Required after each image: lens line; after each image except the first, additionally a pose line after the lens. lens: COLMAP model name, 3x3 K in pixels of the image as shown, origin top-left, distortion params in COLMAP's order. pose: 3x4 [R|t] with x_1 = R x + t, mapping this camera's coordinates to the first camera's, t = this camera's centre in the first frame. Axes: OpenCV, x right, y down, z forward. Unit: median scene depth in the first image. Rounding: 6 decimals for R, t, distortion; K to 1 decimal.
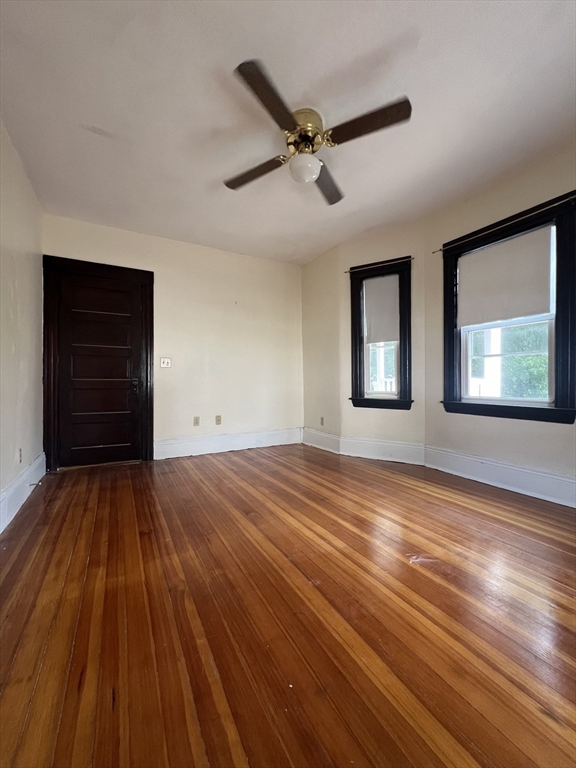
lens RADIAL K [[310.1, 0, 284.9], [0, 310.1, 380.4], [0, 0, 1]] dist [0.000145, -0.000101]
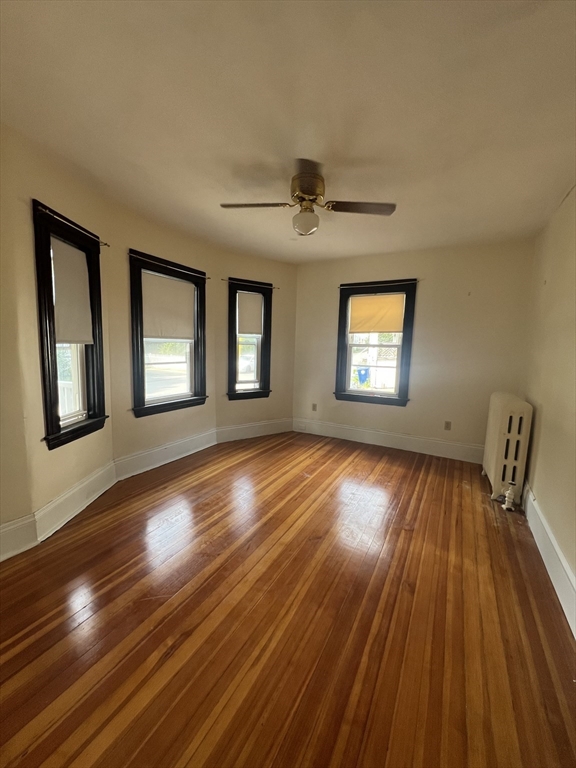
lens RADIAL K [[310.1, 0, 285.3], [0, 310.1, 383.2], [0, 0, 1]] dist [0.000145, -0.000101]
pose [[-0.538694, -0.114516, 0.834682, -0.773855], [-0.031966, 0.992784, 0.115577, -0.194032], [-0.841895, 0.035579, -0.538468, 1.442082]]
